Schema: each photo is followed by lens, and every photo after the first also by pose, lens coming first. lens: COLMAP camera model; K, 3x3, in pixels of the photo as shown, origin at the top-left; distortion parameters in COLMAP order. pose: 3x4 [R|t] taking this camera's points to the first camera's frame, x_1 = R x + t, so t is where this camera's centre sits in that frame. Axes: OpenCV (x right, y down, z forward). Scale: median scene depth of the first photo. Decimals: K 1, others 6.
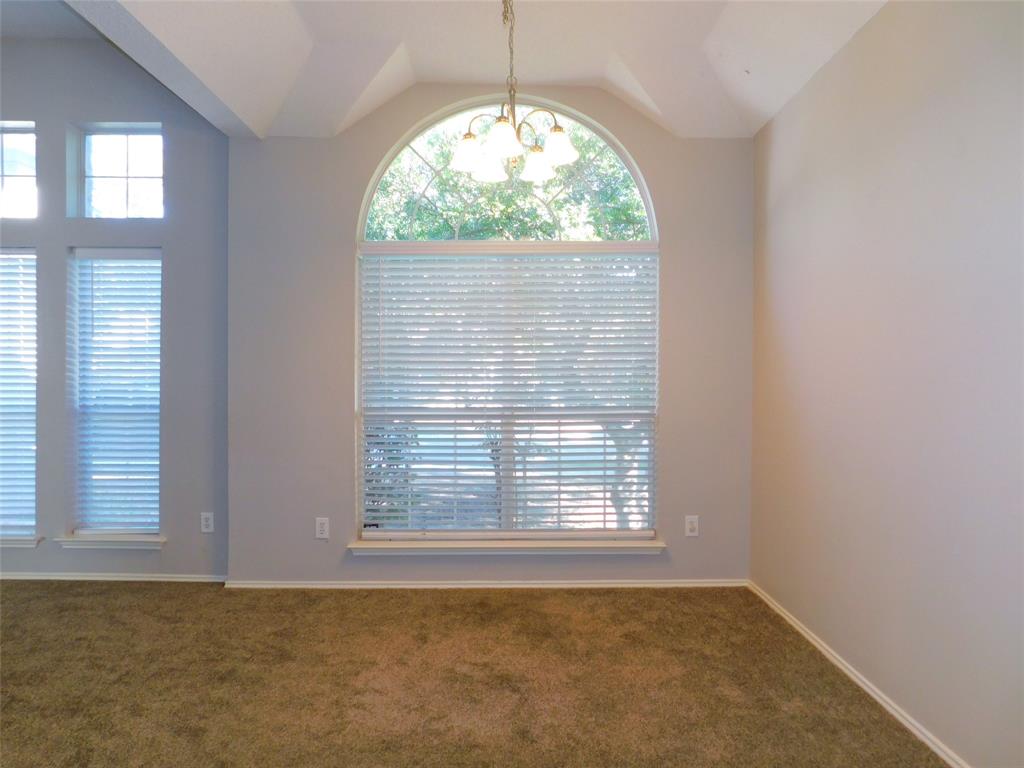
lens RADIAL K [[684.1, 0, 510.0], [0, 684.1, 382.3], [0, 0, 1]] dist [-0.047964, 0.029557]
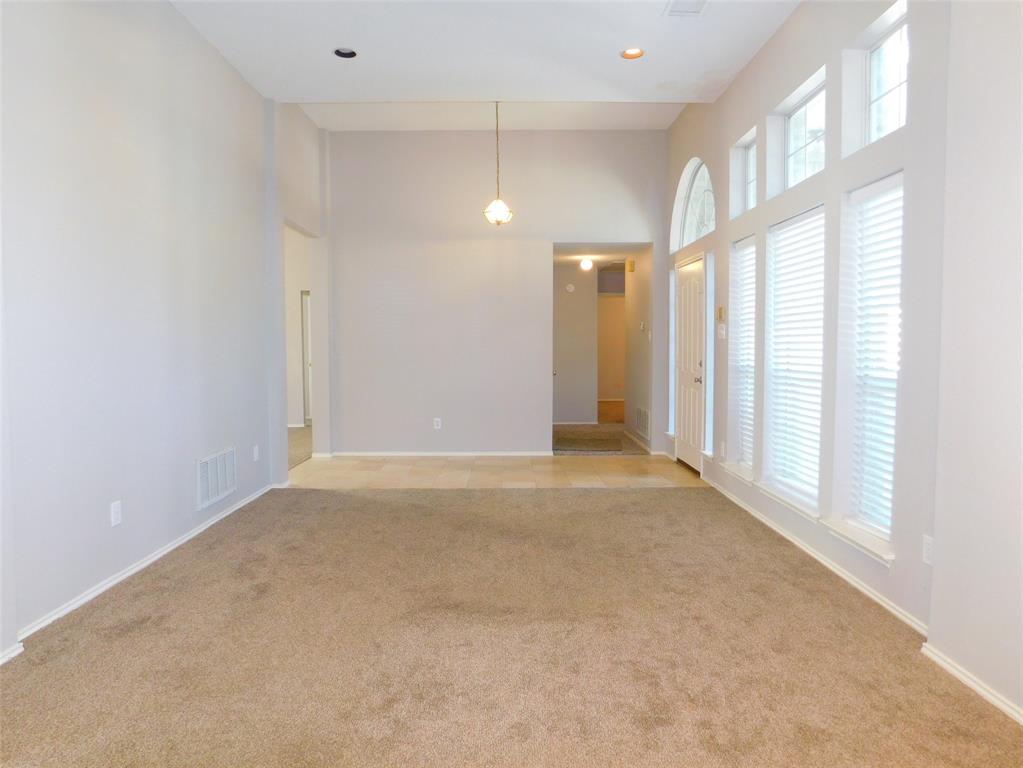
lens RADIAL K [[683.4, 0, 507.7], [0, 683.4, 385.1], [0, 0, 1]] dist [-0.047964, 0.029557]
pose [[0.000322, 0.053110, -0.998589, 0.292990], [-0.006698, 0.998566, 0.053107, 0.001310], [0.999978, 0.006672, 0.000678, 0.693858]]
